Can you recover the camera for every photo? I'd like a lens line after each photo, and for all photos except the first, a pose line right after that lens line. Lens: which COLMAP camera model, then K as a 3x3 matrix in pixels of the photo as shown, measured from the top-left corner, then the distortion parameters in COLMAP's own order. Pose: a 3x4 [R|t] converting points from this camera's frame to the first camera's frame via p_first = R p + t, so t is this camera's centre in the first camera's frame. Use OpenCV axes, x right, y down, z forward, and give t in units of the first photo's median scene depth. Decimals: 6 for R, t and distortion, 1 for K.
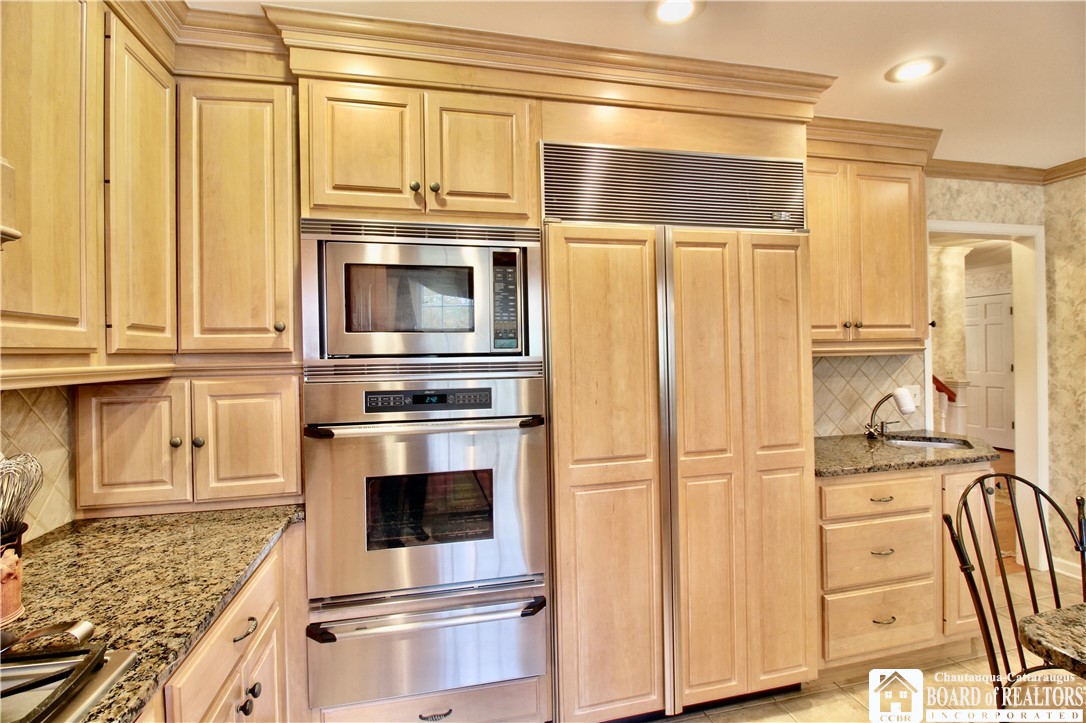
lens RADIAL K [[513.9, 0, 545.8], [0, 513.9, 351.4], [0, 0, 1]] dist [-0.015302, -0.006210]
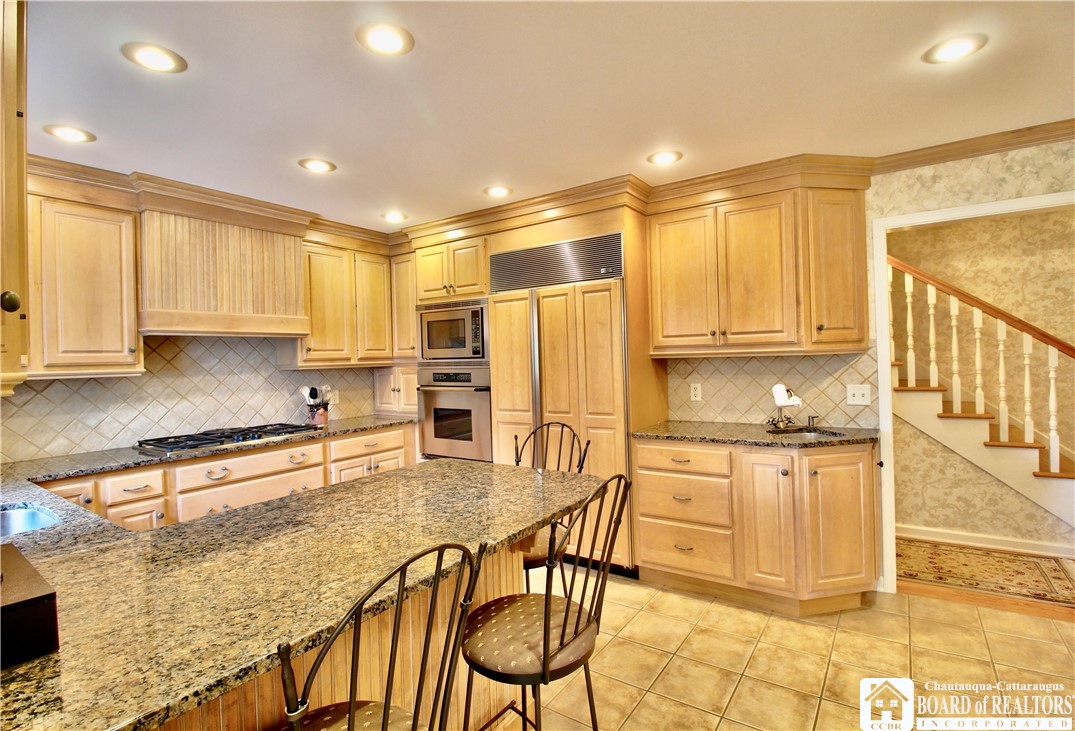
lens RADIAL K [[501.7, 0, 567.2], [0, 501.7, 356.8], [0, 0, 1]] dist [-0.014316, -0.000958]
pose [[0.700879, -0.000492, -0.713280, 1.510036], [0.017673, 0.999705, 0.016676, -0.024203], [0.713061, -0.024294, 0.700681, -0.186676]]
